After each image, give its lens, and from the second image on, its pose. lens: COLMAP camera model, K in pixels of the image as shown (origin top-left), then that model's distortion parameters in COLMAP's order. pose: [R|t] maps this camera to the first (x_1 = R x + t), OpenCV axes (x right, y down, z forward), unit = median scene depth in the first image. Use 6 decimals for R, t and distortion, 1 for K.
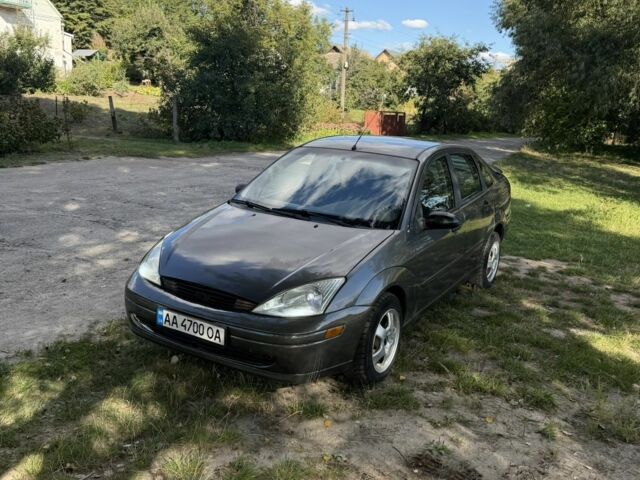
lens RADIAL K [[588.2, 0, 312.7], [0, 588.2, 241.3], [0, 0, 1]] dist [0.164171, -0.339600]
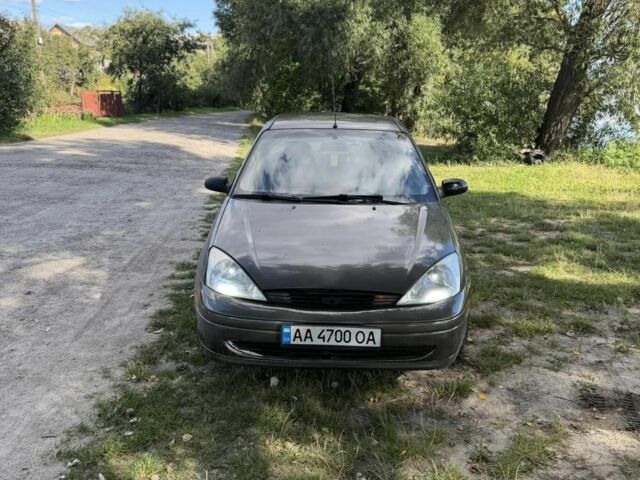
lens RADIAL K [[588.2, 0, 312.7], [0, 588.2, 241.3], [0, 0, 1]] dist [0.164171, -0.339600]
pose [[0.870901, -0.168044, 0.461836, -0.603044], [0.150874, 0.985766, 0.074172, -0.066982], [-0.467726, 0.005083, 0.883859, 0.217403]]
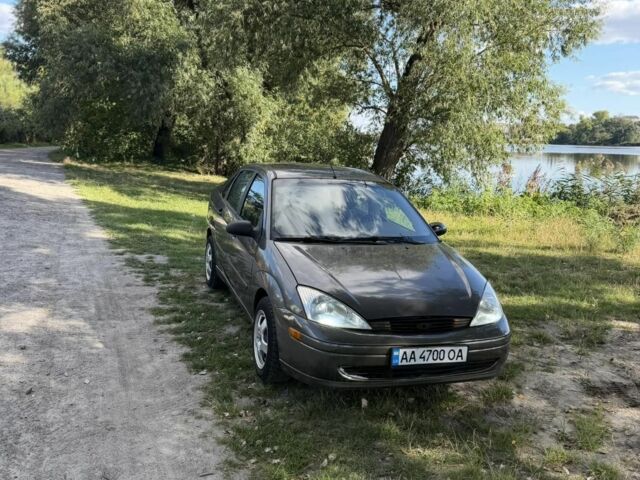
lens RADIAL K [[588.2, 0, 312.7], [0, 588.2, 241.3], [0, 0, 1]] dist [0.164171, -0.339600]
pose [[0.655893, -0.147558, 0.740291, -1.072818], [0.156188, 0.986014, 0.058155, -0.149437], [-0.738518, 0.077482, 0.669767, 0.415702]]
